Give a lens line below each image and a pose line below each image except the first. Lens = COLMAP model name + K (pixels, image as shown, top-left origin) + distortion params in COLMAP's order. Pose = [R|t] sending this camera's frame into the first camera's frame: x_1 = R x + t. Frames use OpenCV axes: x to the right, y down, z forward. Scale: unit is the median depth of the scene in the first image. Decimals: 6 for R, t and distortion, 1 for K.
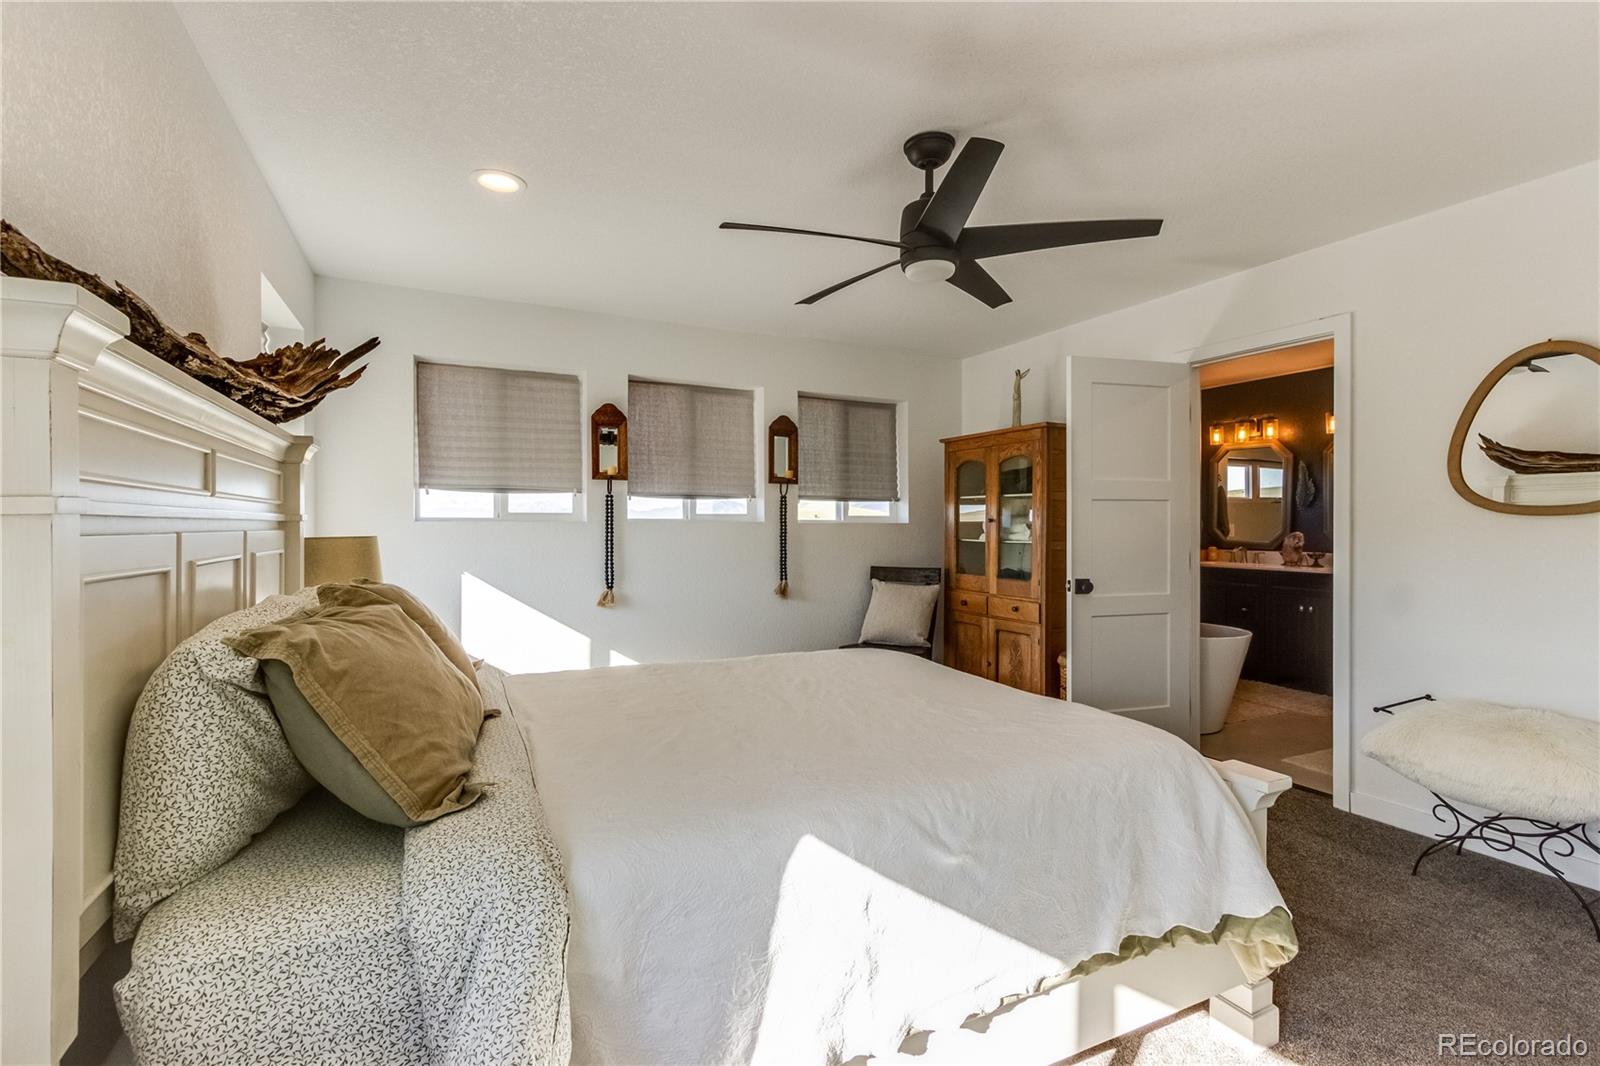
lens RADIAL K [[734.2, 0, 800.6], [0, 734.2, 528.8], [0, 0, 1]] dist [-0.000780, -0.000053]
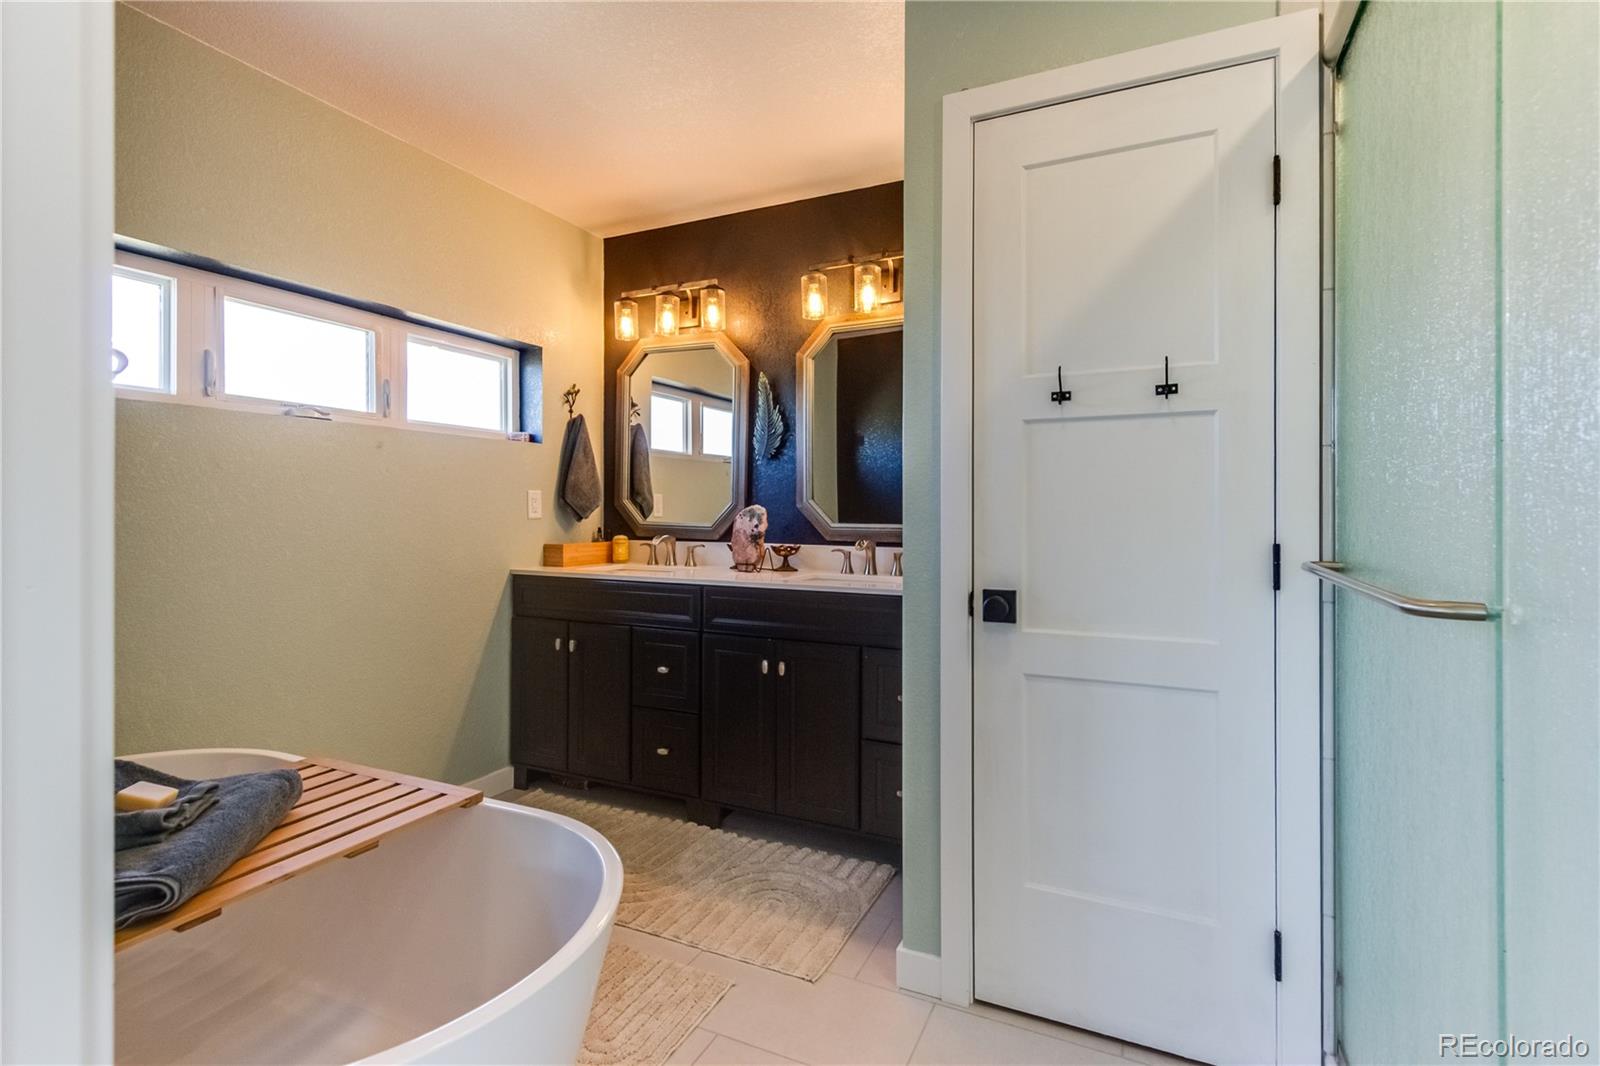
lens RADIAL K [[734.2, 0, 803.7], [0, 734.2, 523.8], [0, 0, 1]] dist [-0.000780, -0.000053]
pose [[0.783593, -0.003309, 0.621266, 0.355935], [-0.000452, 0.999983, 0.005897, 0.013376], [-0.621275, -0.004901, 0.783577, 0.535338]]
